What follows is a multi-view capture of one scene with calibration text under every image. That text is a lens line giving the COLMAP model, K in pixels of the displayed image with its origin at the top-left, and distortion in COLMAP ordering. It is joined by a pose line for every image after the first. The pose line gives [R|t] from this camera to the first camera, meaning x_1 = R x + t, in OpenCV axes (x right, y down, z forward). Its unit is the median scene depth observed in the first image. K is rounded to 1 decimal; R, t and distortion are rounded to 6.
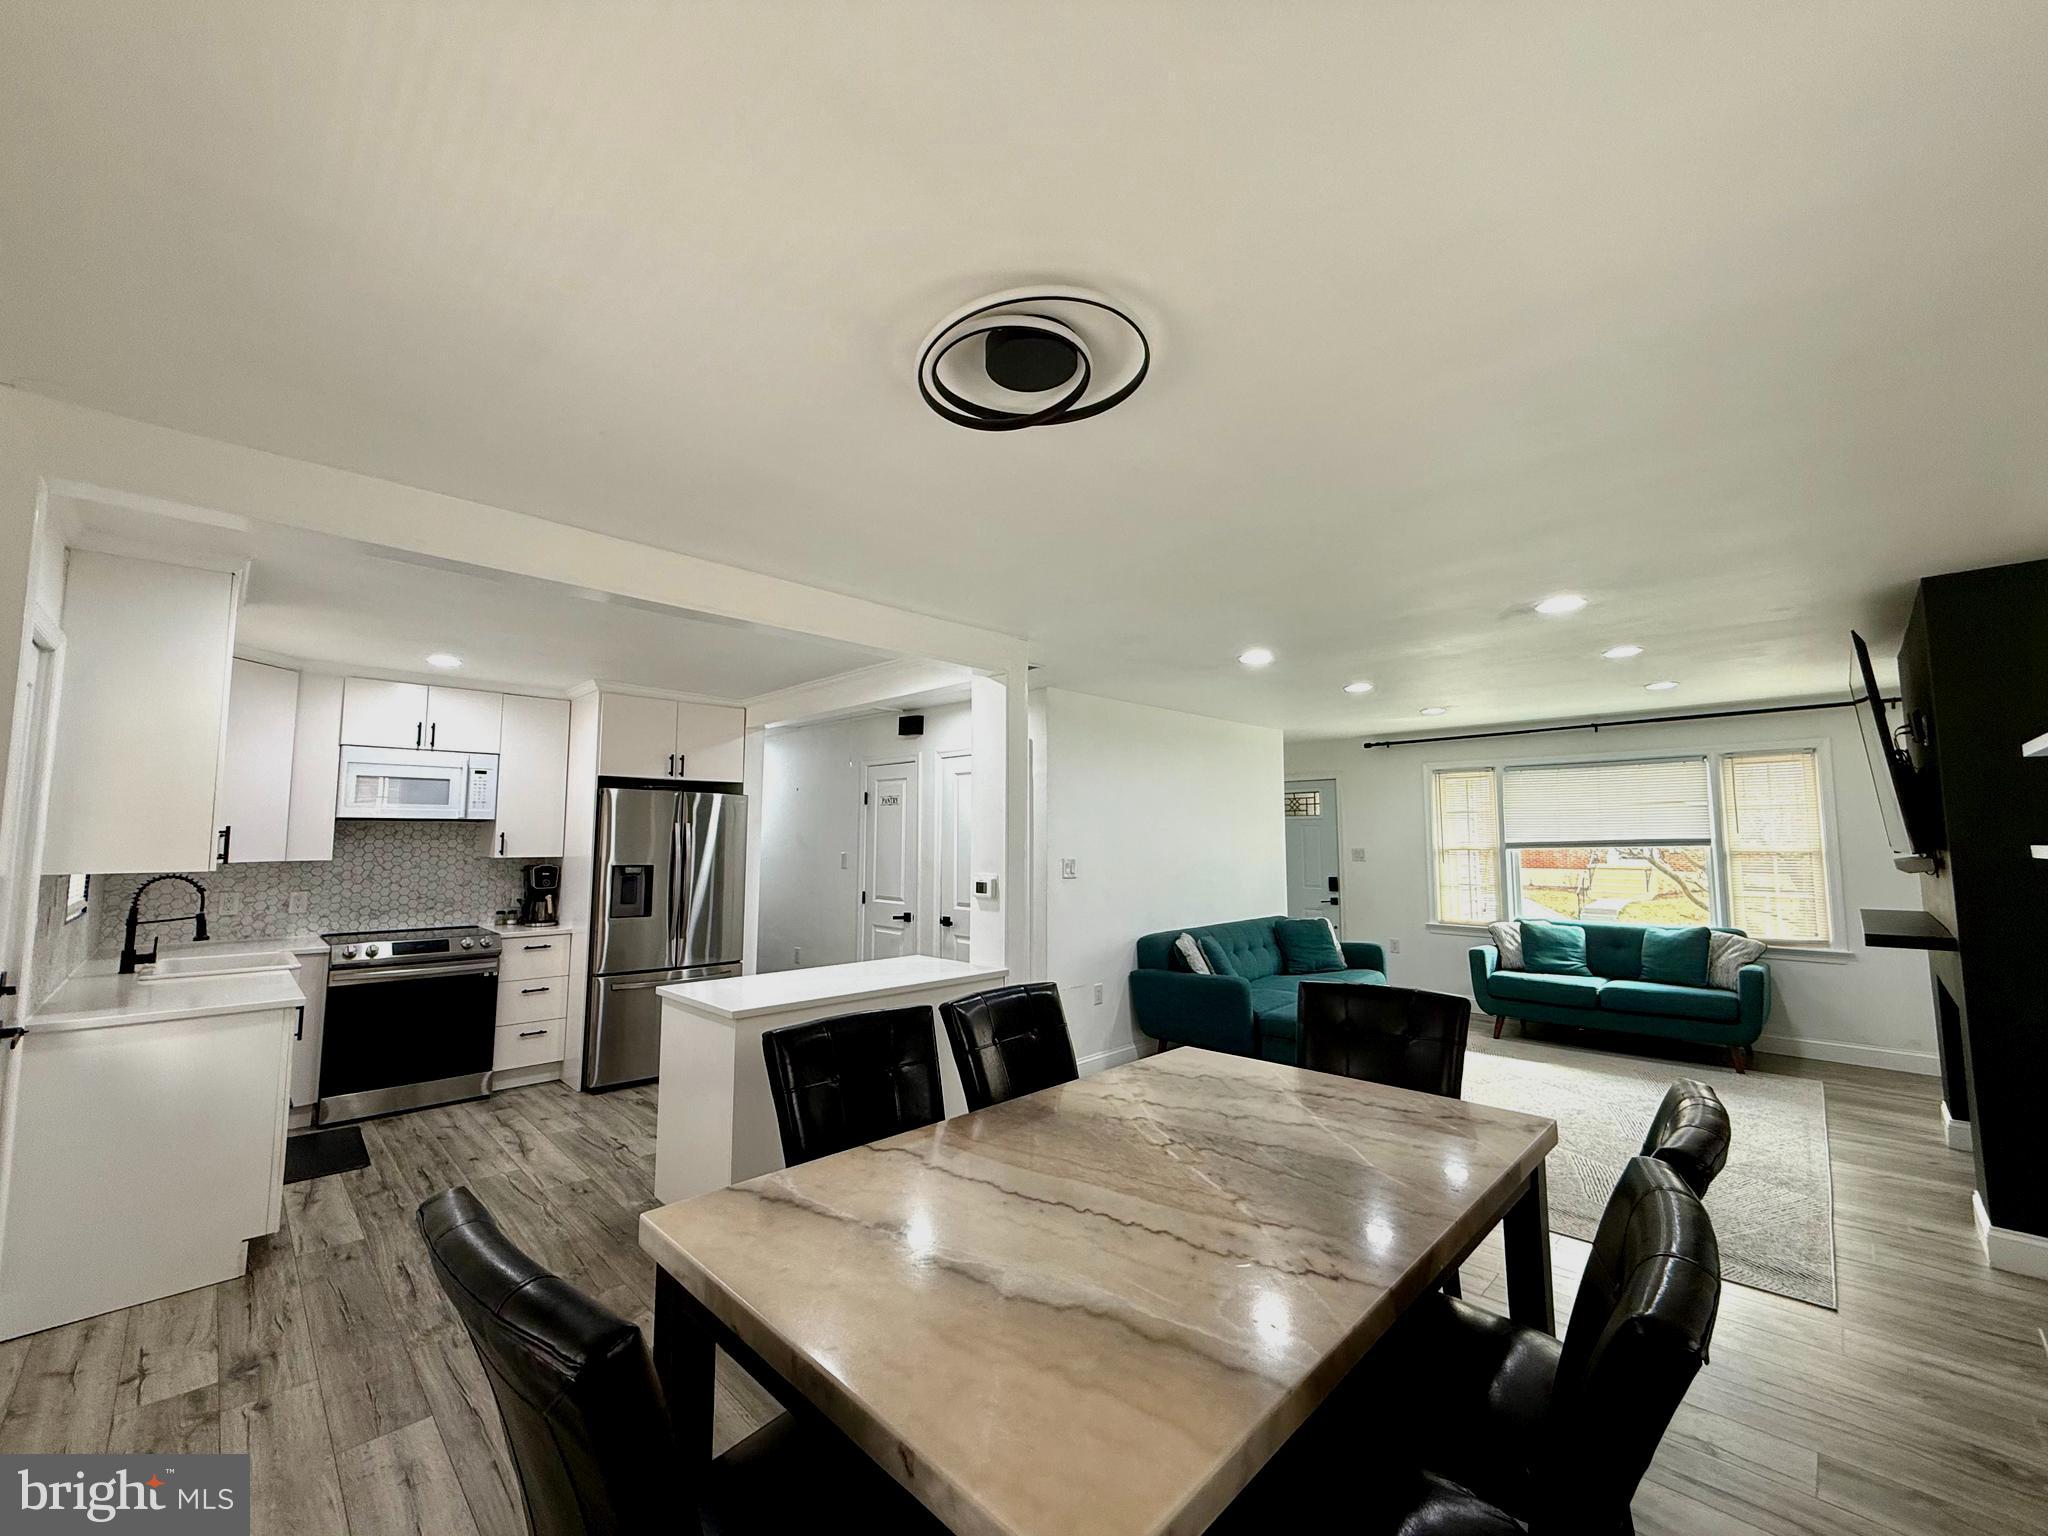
lens RADIAL K [[814.2, 0, 1017.8], [0, 814.2, 768.6], [0, 0, 1]] dist [-0.001679, 0.000278]
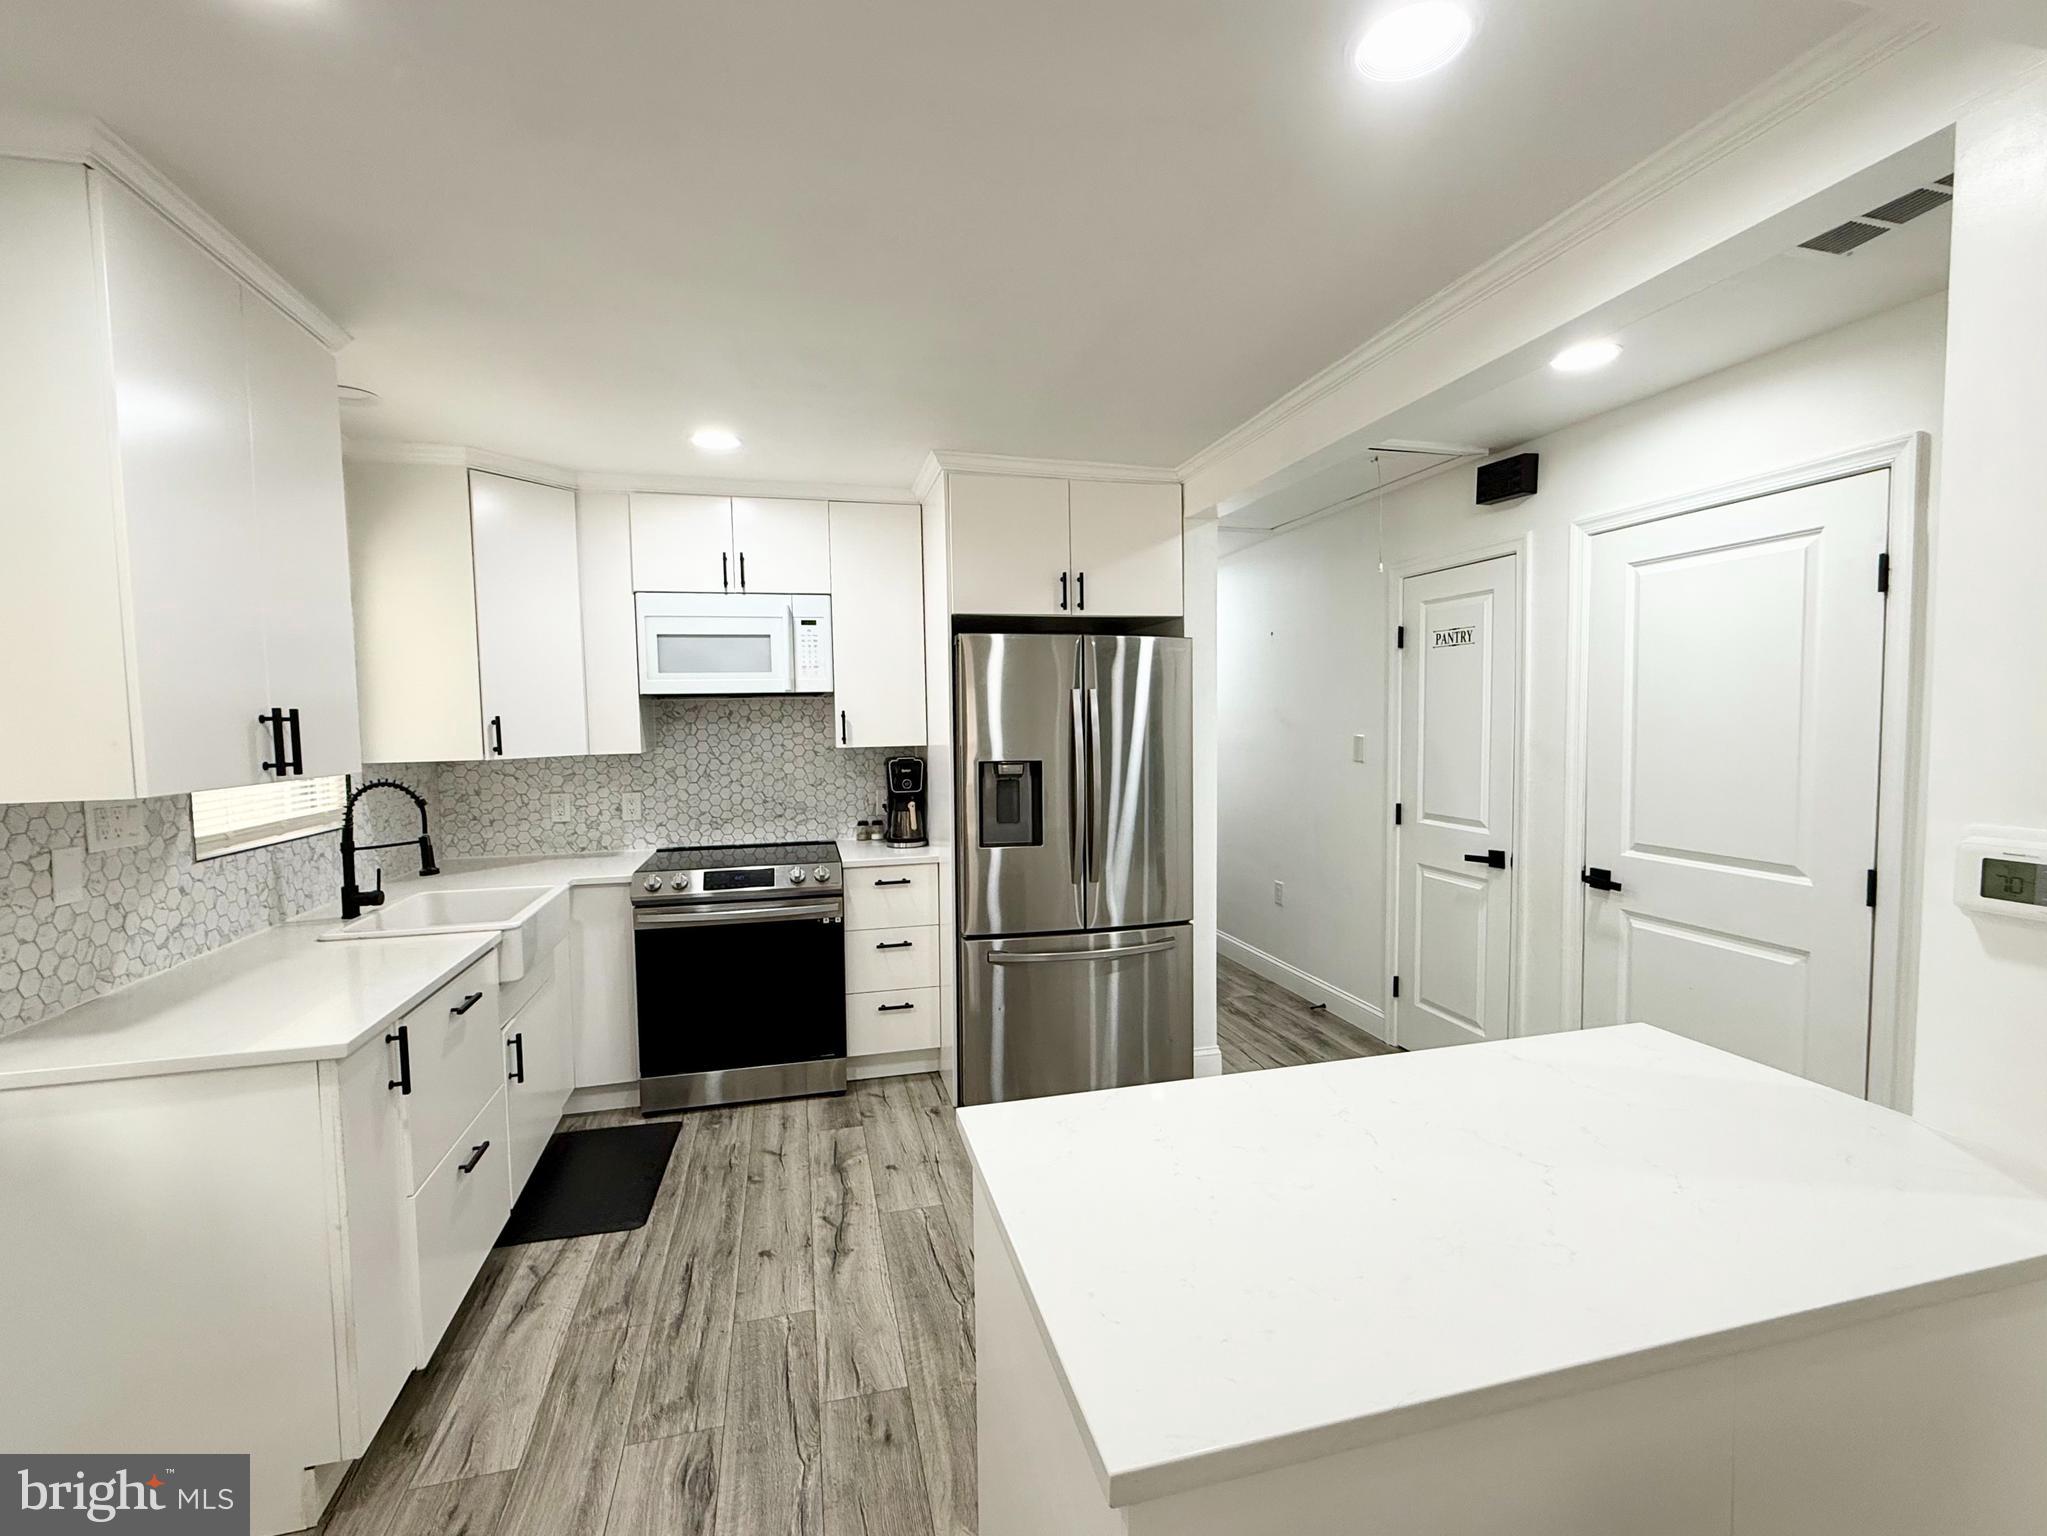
lens RADIAL K [[877.0, 0, 1023.5], [0, 877.0, 768.0], [0, 0, 1]] dist [-0.008217, -0.000027]
pose [[0.866446, 0.013849, -0.499080, -0.143999], [0.060693, 0.989280, 0.132819, 0.039129], [0.495569, -0.145371, 0.856317, 0.459010]]
